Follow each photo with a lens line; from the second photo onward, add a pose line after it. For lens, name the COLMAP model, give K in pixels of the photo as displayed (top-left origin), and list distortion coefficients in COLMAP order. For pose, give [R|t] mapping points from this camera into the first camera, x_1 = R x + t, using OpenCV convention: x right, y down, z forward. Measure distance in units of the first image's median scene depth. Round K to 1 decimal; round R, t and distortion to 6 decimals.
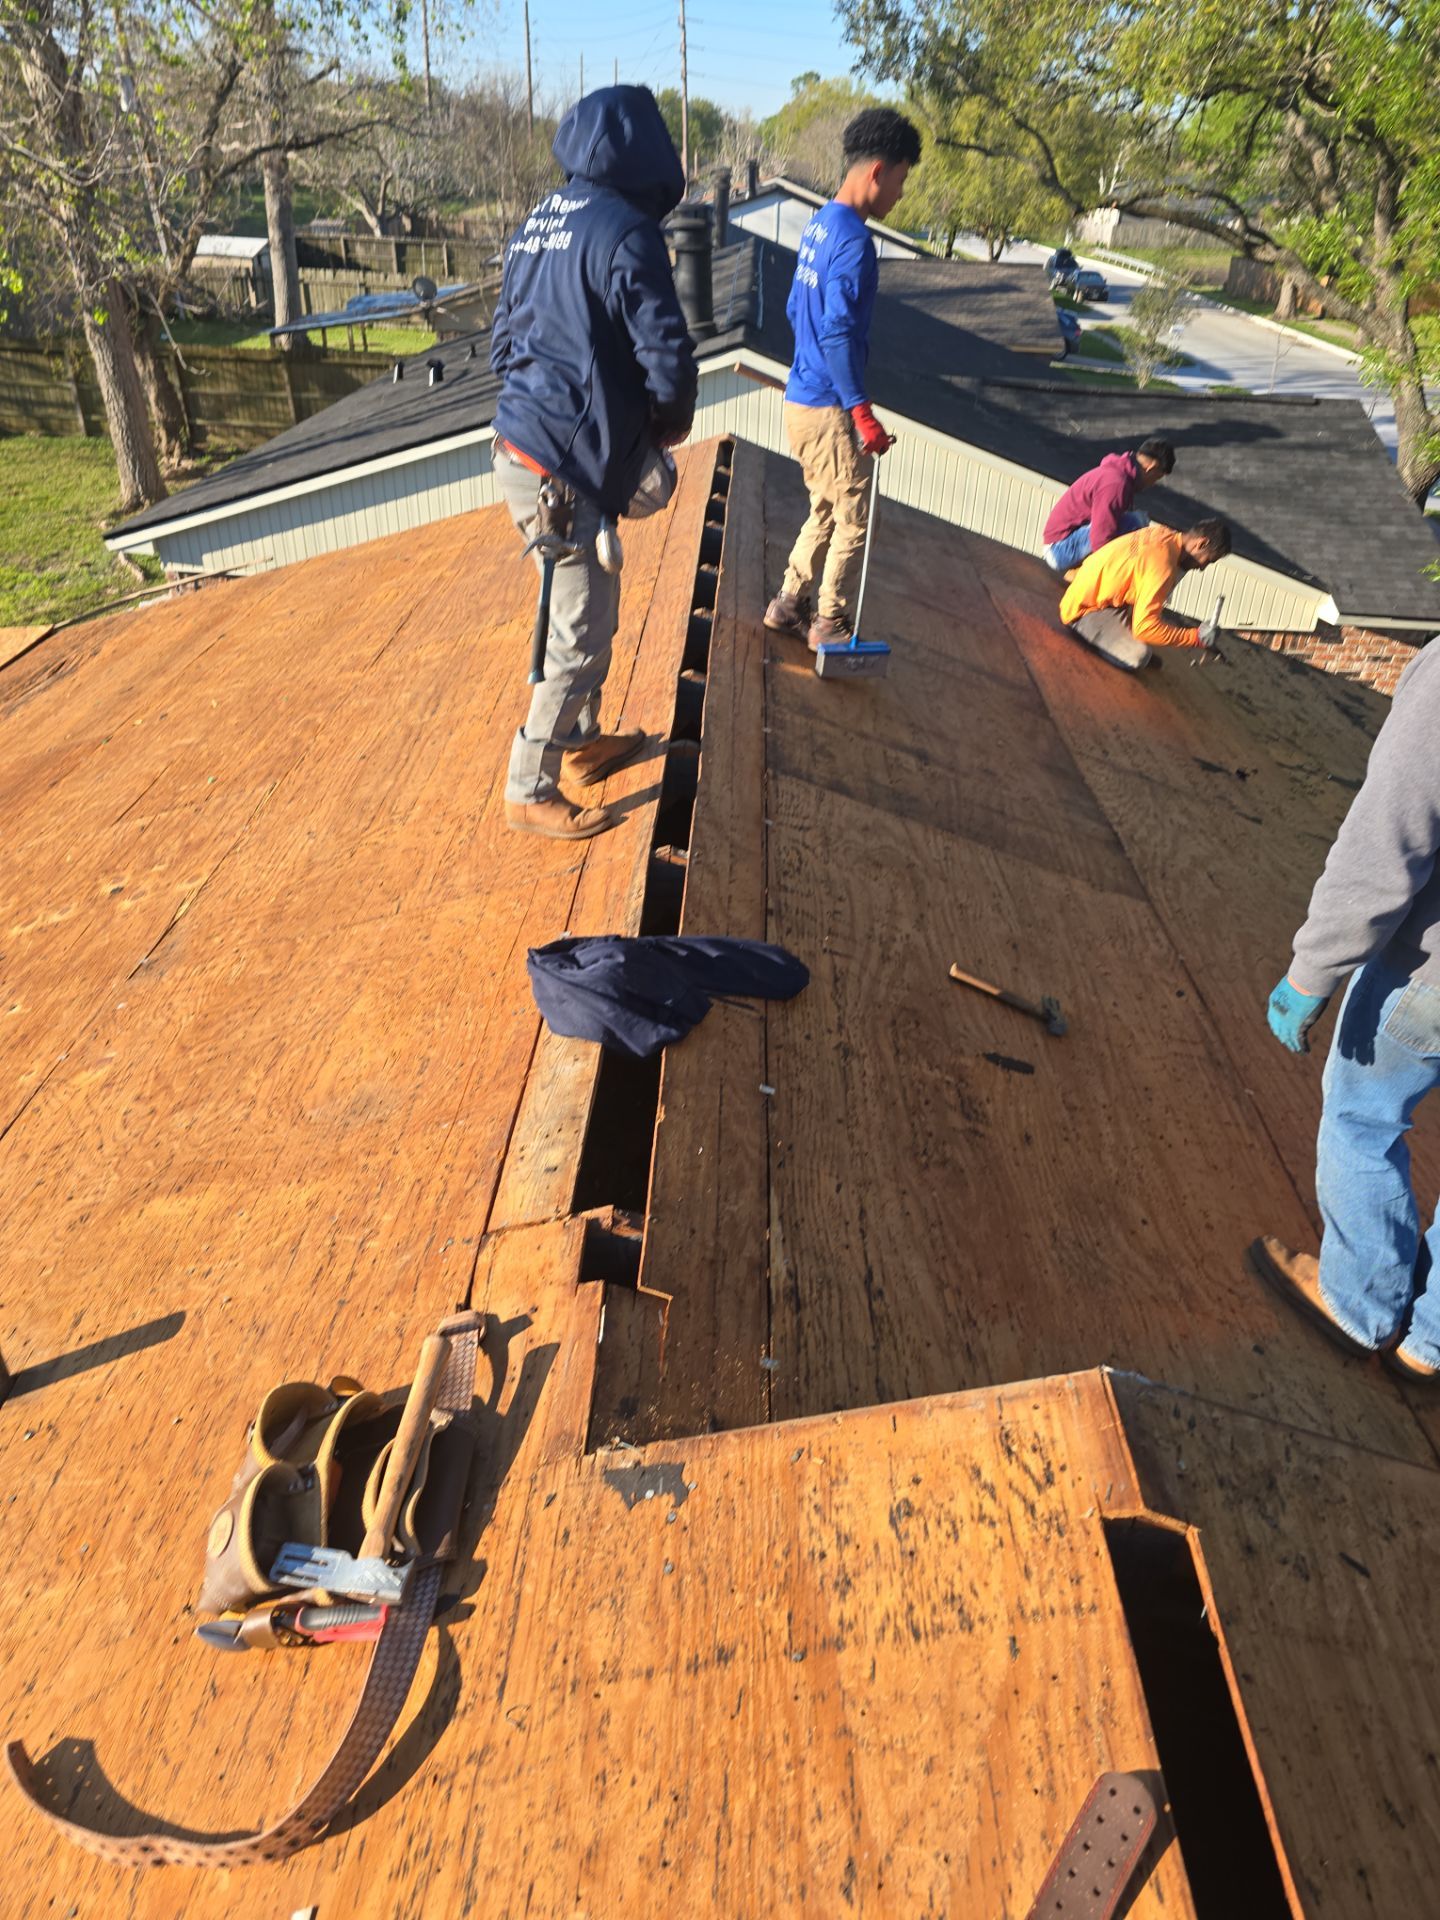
lens RADIAL K [[1171.3, 0, 720.0], [0, 1171.3, 960.0], [0, 0, 1]] dist [0.108889, -0.062855]
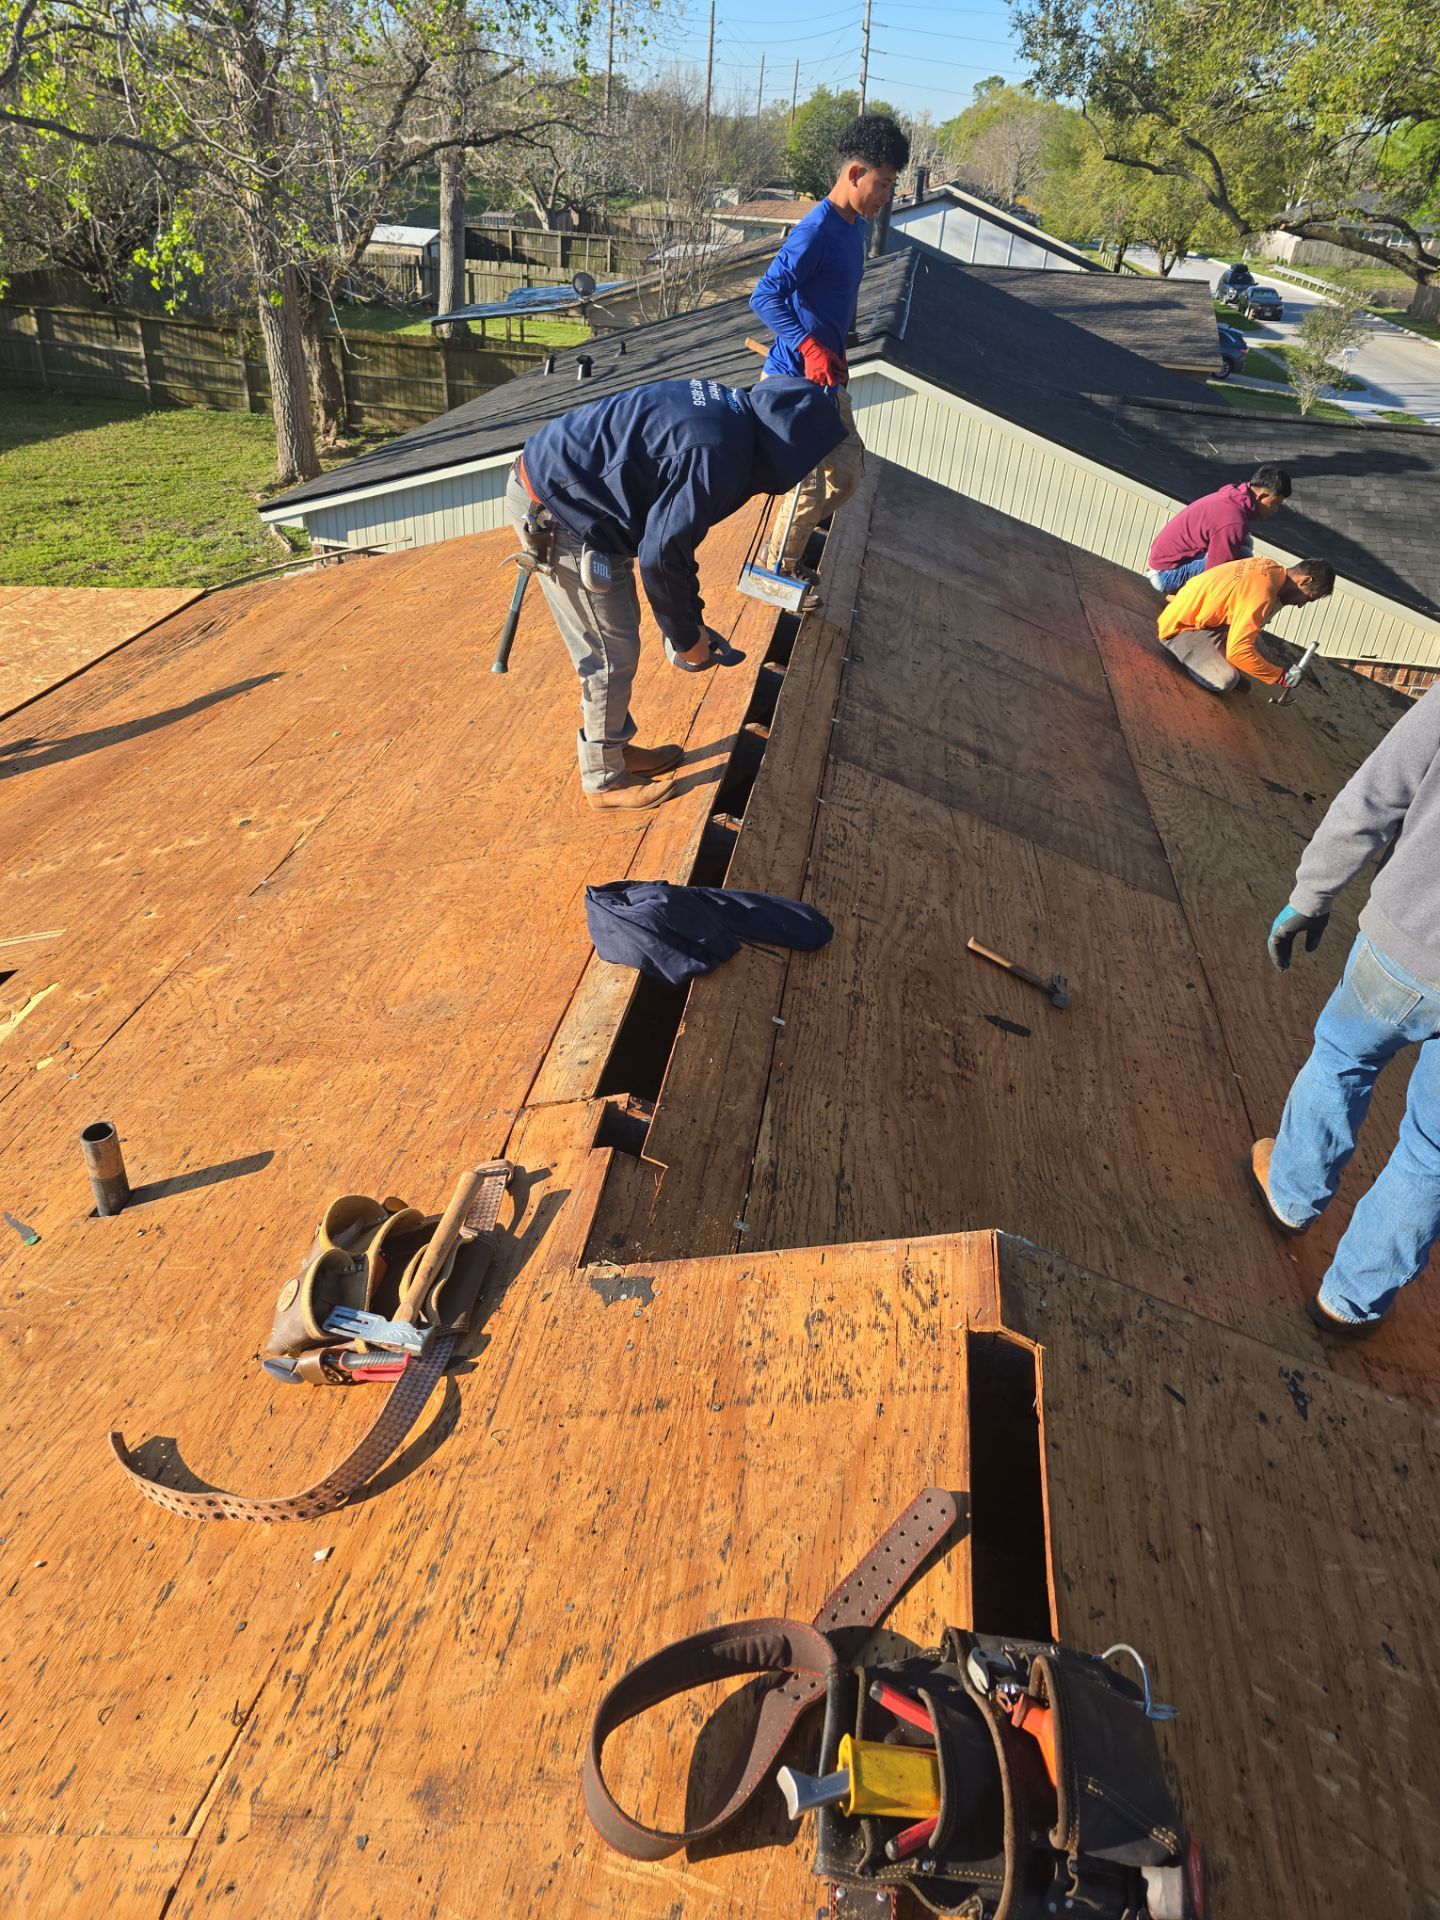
lens RADIAL K [[1213.0, 0, 725.9], [0, 1213.0, 916.1], [0, 0, 1]] dist [0.158748, -0.109375]
pose [[0.993029, 0.082658, -0.084032, 0.057378], [-0.086258, 0.995464, -0.040142, 0.043925], [0.080332, 0.047110, 0.995654, -0.136495]]
